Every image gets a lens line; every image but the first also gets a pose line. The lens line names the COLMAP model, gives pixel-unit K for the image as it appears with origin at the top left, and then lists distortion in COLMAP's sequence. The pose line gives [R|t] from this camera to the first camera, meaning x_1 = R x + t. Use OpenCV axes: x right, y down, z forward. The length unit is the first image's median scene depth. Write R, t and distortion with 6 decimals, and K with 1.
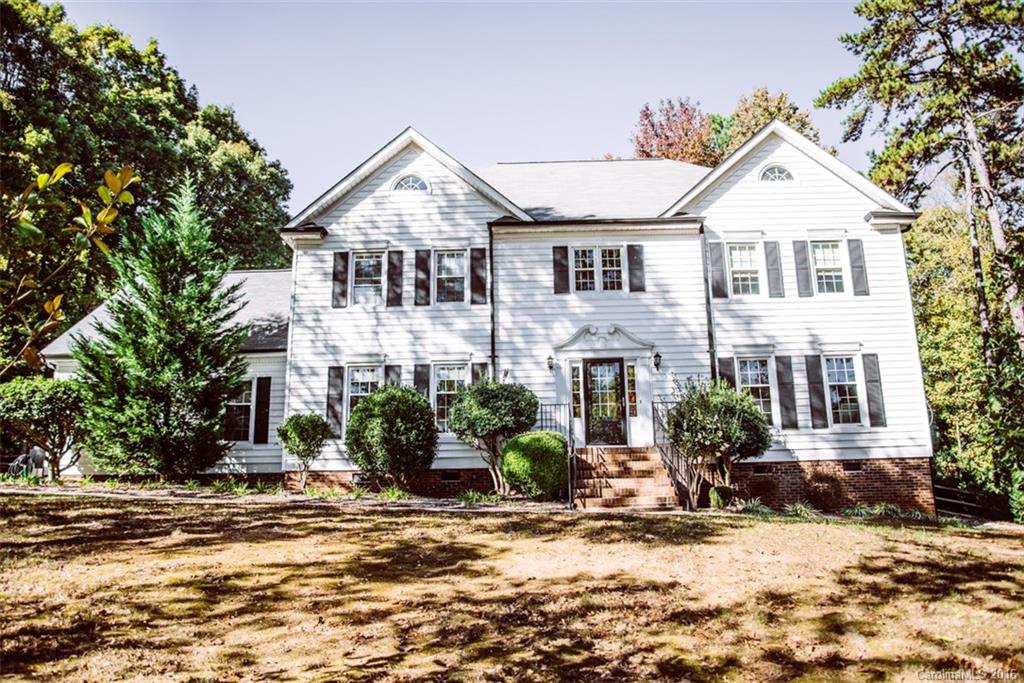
lens RADIAL K [[711.9, 0, 511.5], [0, 711.9, 346.6], [0, 0, 1]] dist [-0.044598, -0.001190]
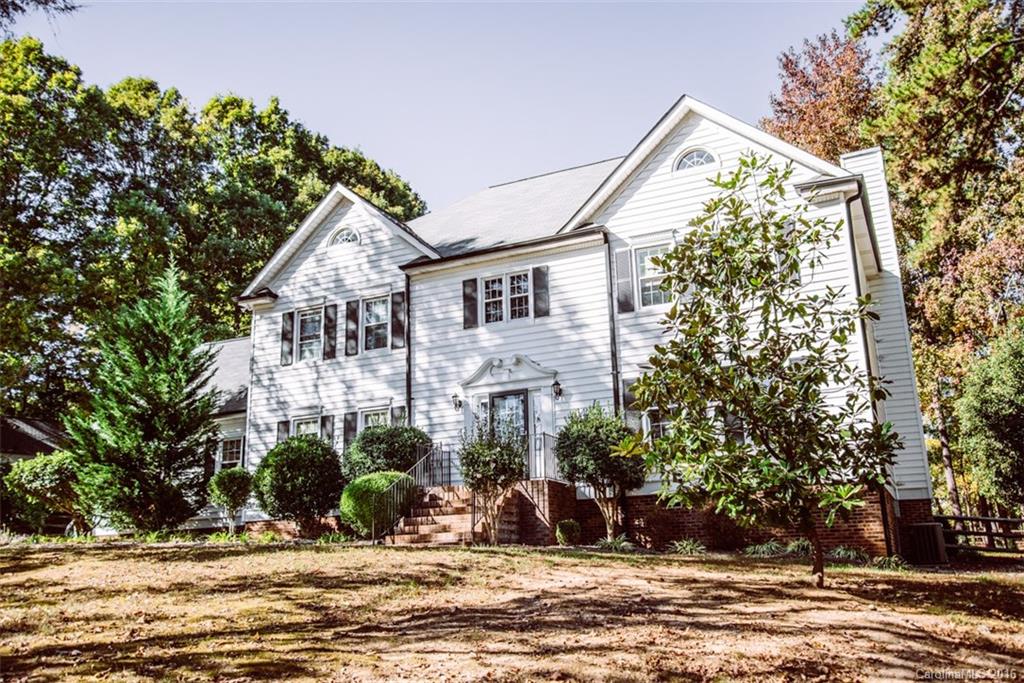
lens RADIAL K [[881.3, 0, 512.9], [0, 881.3, 342.1], [0, 0, 1]] dist [0.043389, -0.012025]
pose [[0.916268, -0.111046, -0.384866, 0.580795], [0.100305, 0.993801, -0.047942, 0.008026], [0.387804, 0.005324, 0.921727, -0.088577]]
